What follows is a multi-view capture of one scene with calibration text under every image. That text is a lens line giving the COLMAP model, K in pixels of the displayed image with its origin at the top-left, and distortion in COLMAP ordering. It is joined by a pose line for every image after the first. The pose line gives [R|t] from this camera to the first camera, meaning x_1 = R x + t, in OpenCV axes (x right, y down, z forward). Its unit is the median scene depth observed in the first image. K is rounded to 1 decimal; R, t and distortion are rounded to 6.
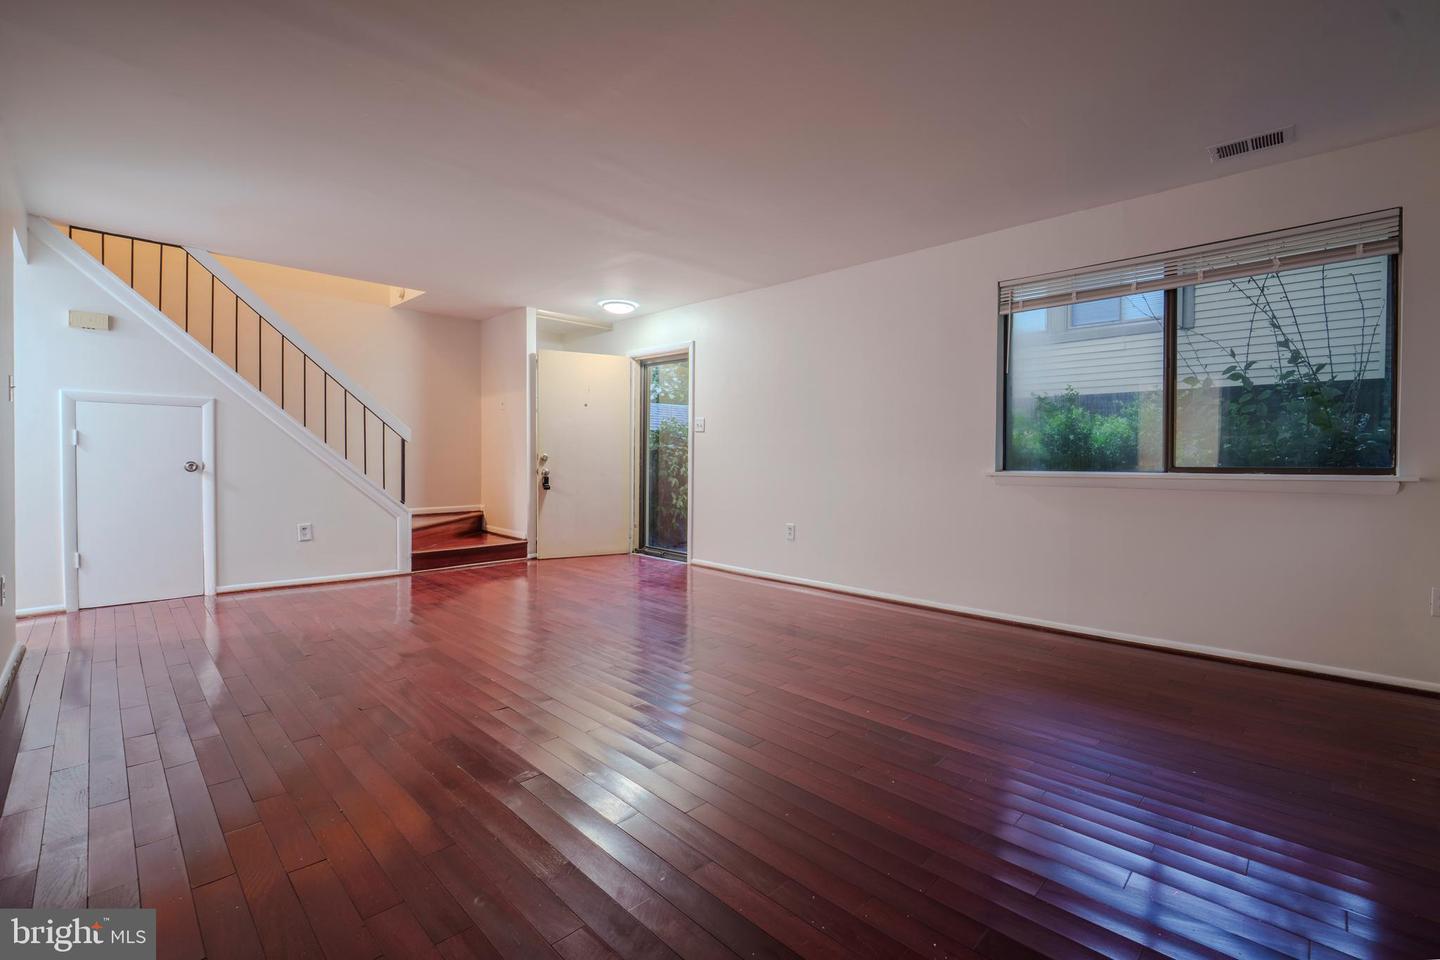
lens RADIAL K [[586.6, 0, 720.8], [0, 586.6, 478.6], [0, 0, 1]] dist [-0.019443, 0.000124]
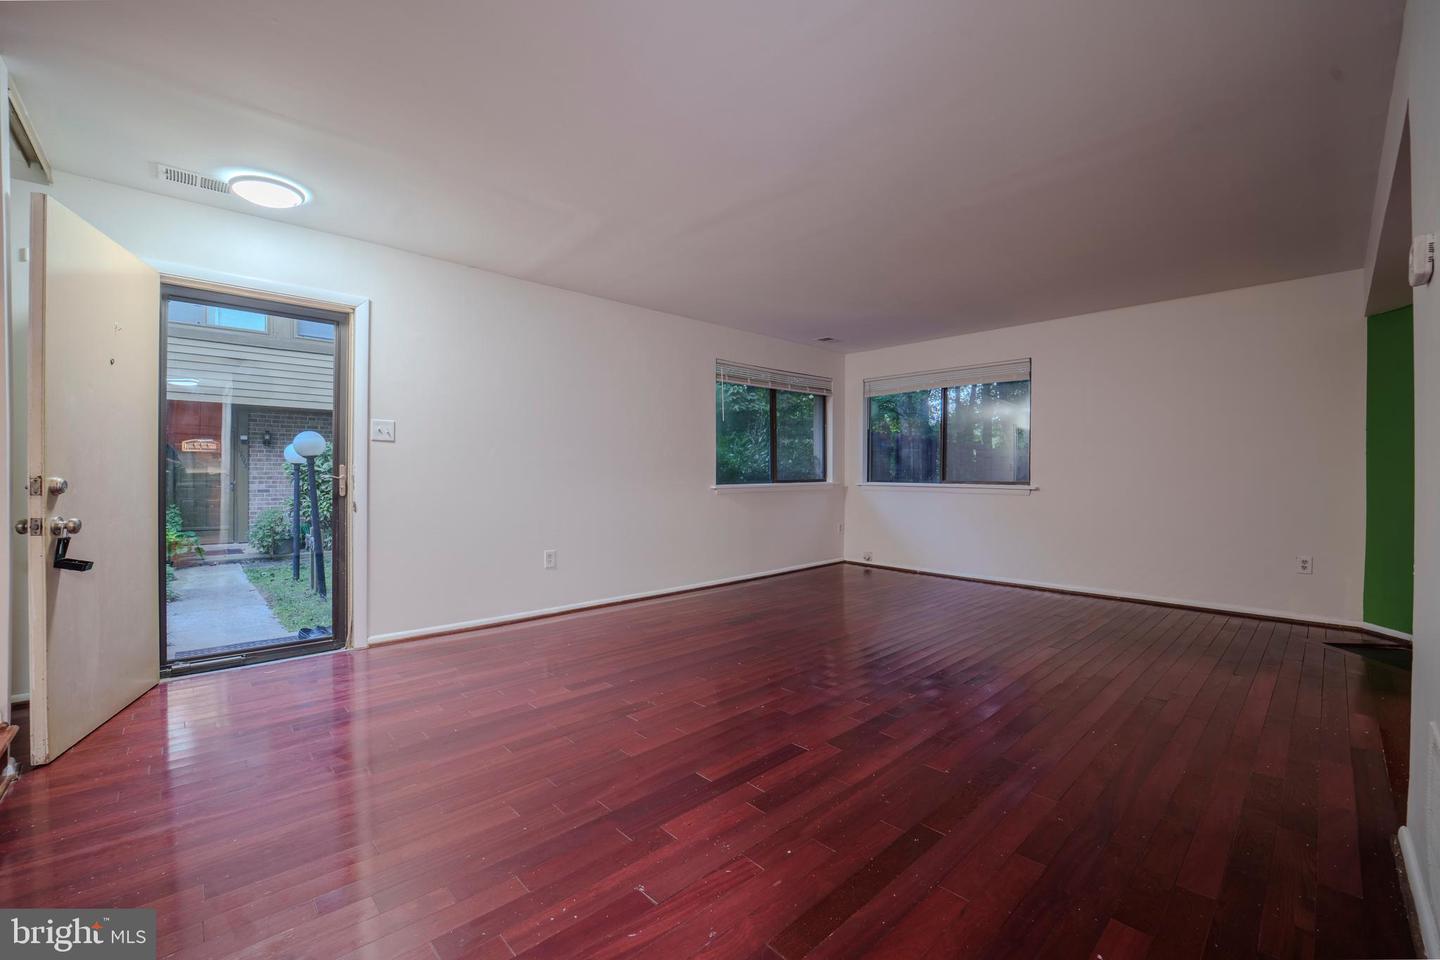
lens RADIAL K [[585.7, 0, 722.0], [0, 585.7, 478.6], [0, 0, 1]] dist [-0.029250, 0.004519]
pose [[0.070517, -0.015563, 0.997389, -0.671382], [0.038209, 0.999187, 0.012890, -0.031322], [-0.996779, 0.037200, 0.071054, 0.586267]]
